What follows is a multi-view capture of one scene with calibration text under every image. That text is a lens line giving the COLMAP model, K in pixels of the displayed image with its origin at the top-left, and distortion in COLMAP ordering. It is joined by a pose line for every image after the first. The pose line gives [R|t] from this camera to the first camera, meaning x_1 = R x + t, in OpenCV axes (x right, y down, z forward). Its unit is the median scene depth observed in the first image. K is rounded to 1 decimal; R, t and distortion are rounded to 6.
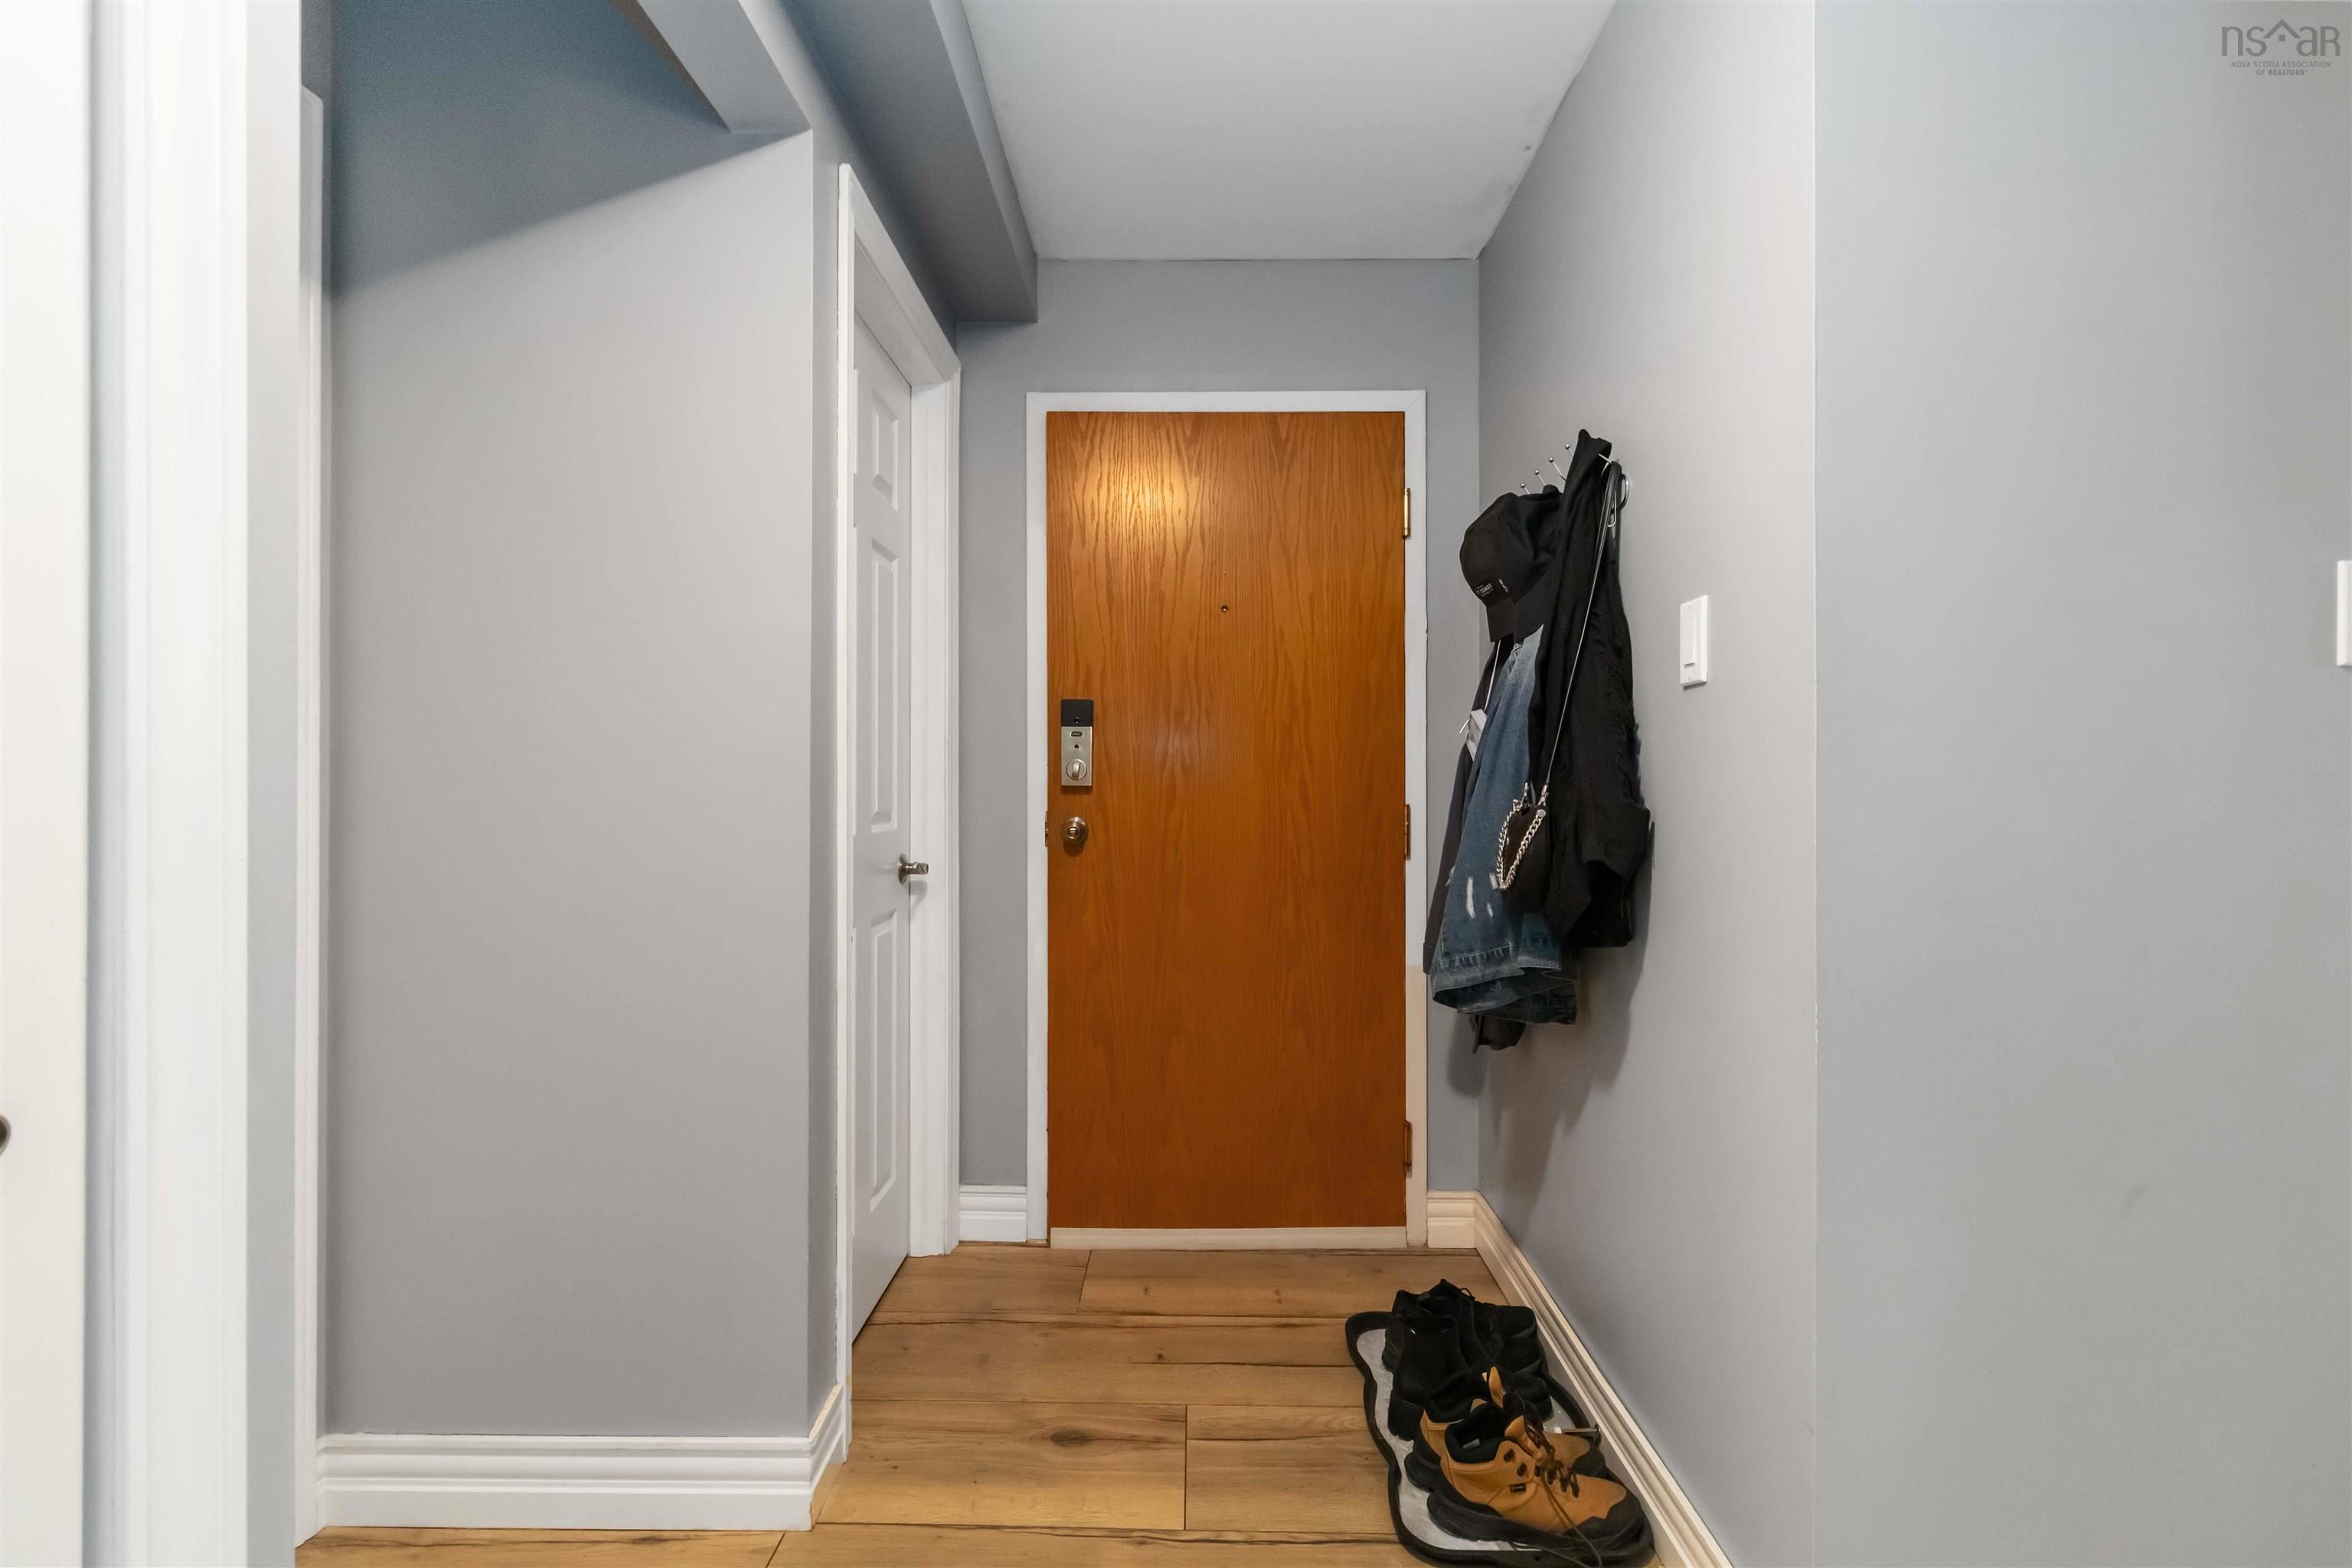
lens RADIAL K [[1095.8, 0, 1187.7], [0, 1095.8, 783.1], [0, 0, 1]] dist [0.001418, 0.000458]
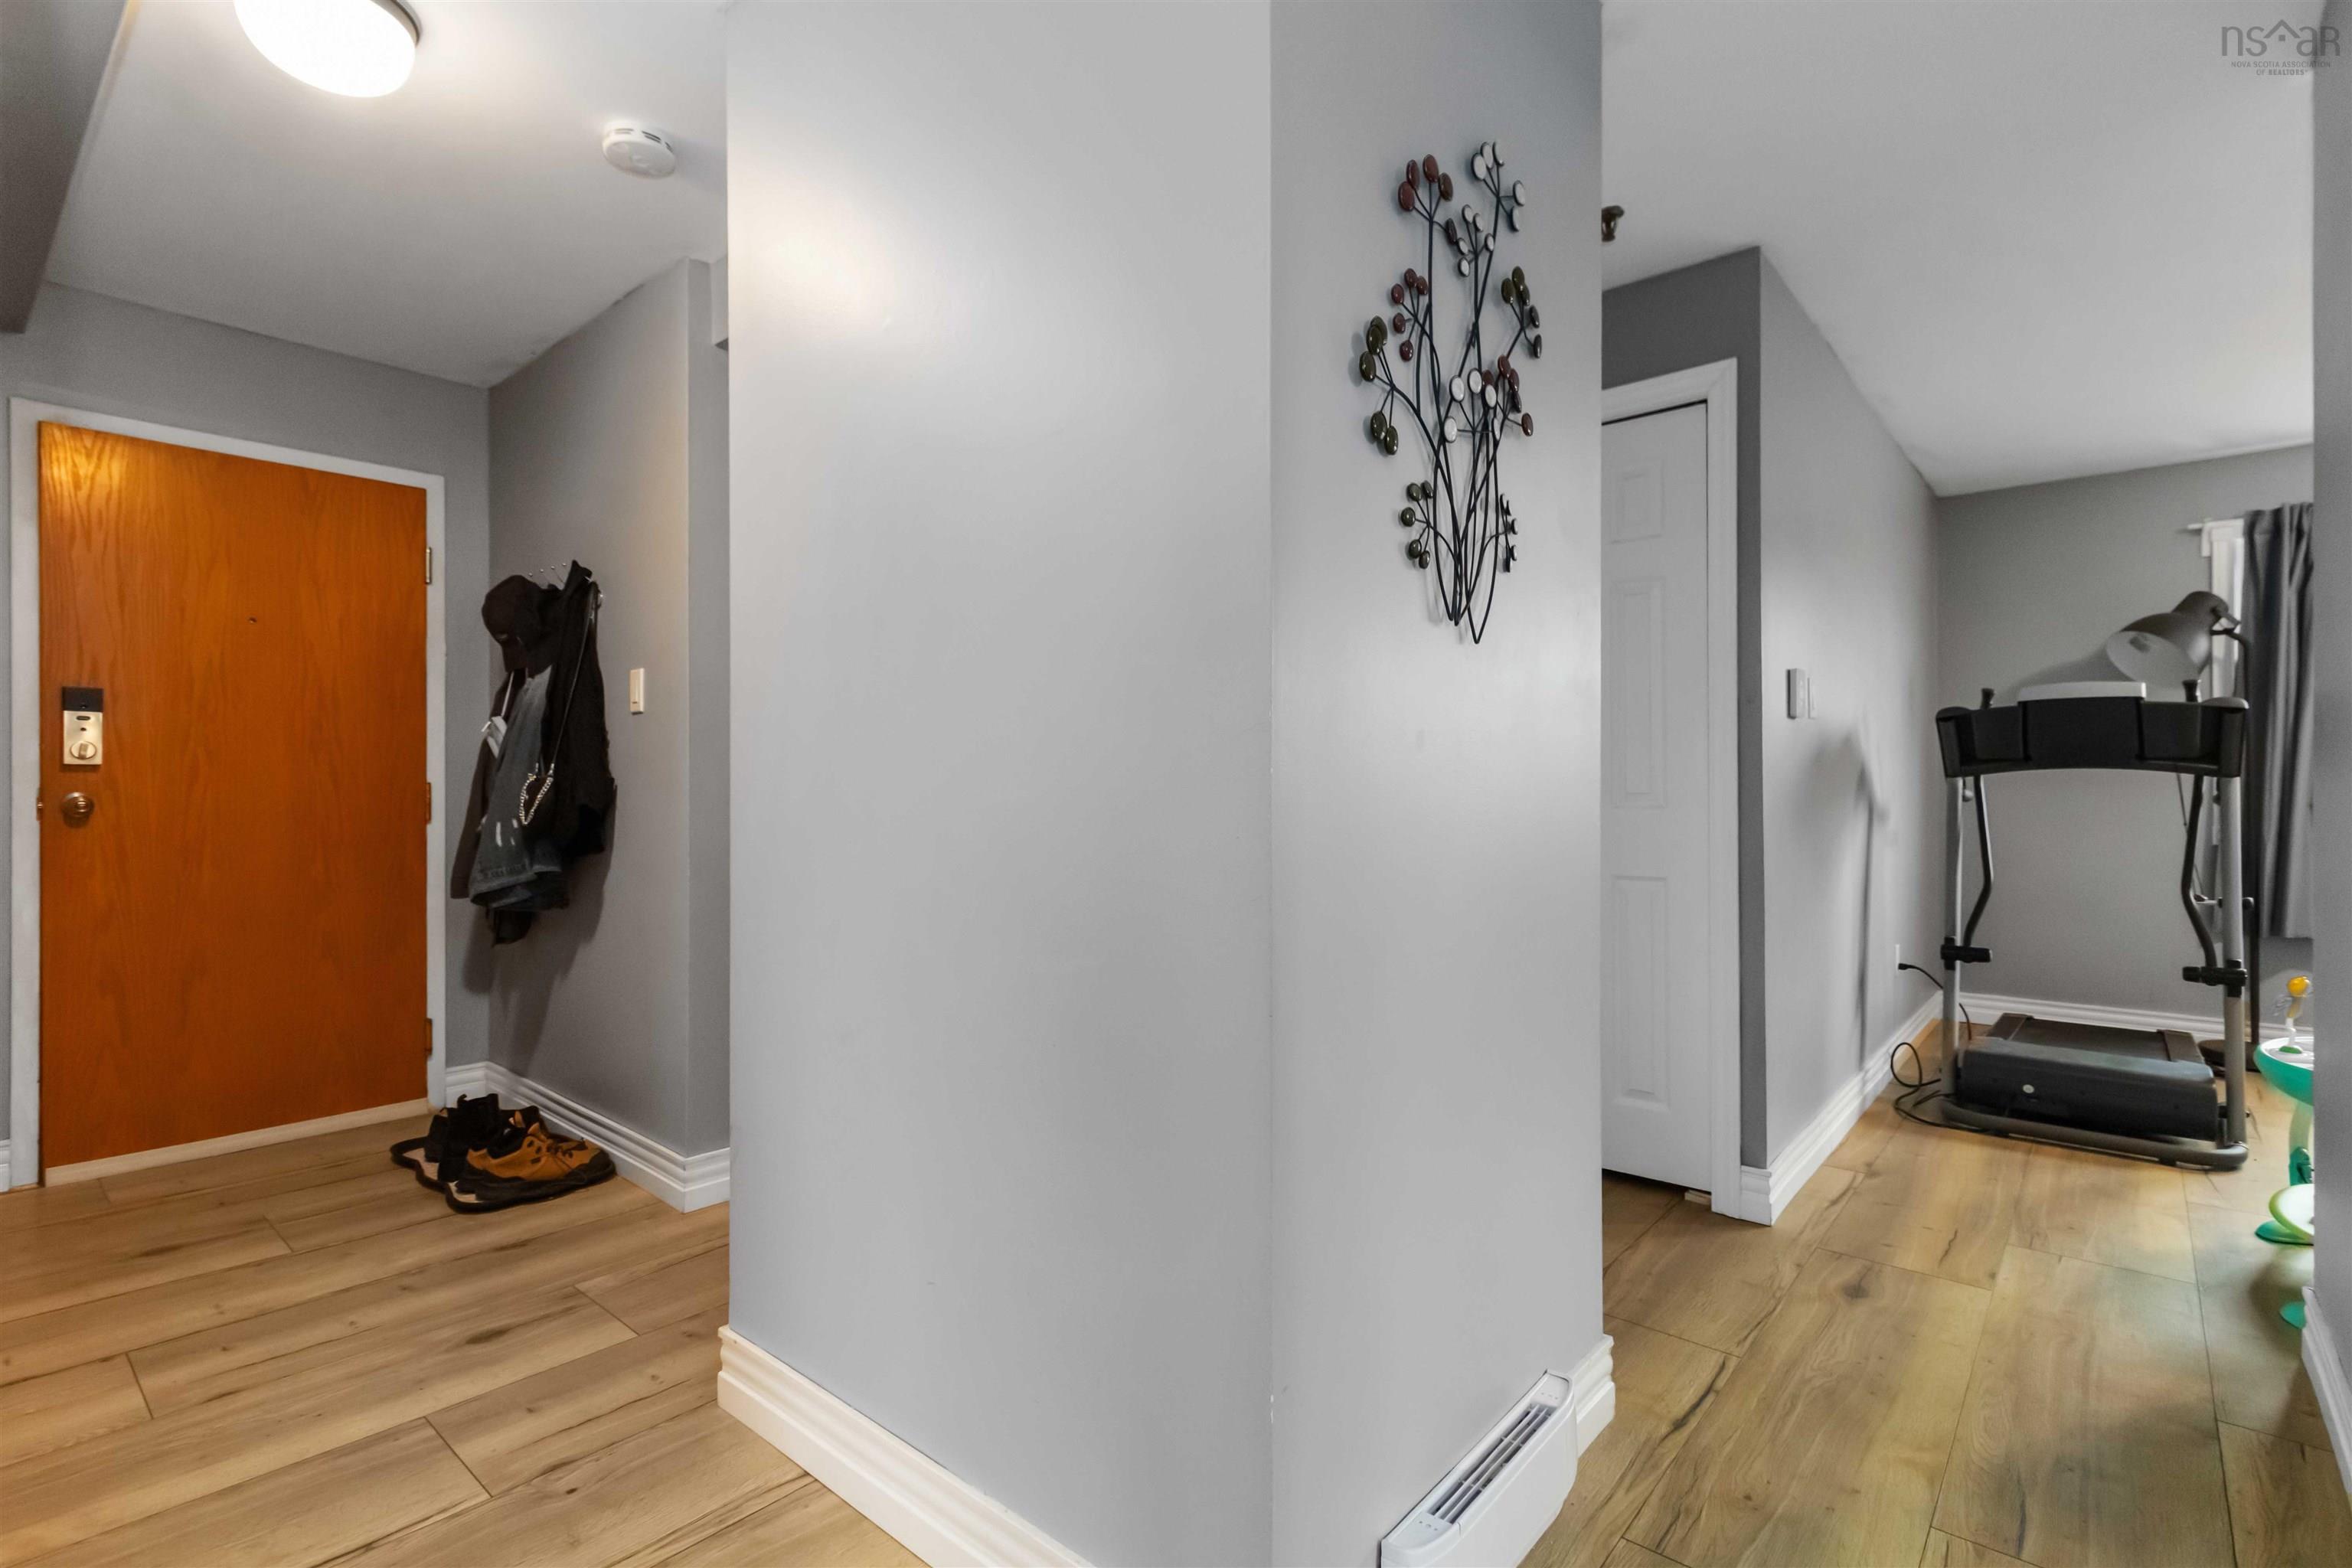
lens RADIAL K [[1095.8, 0, 1187.7], [0, 1095.8, 783.1], [0, 0, 1]] dist [0.001418, 0.000458]
pose [[0.642553, 0.000050, 0.766241, -0.306679], [-0.000147, 1.000000, 0.000058, 0.026809], [-0.766241, -0.000150, 0.642553, -0.762673]]
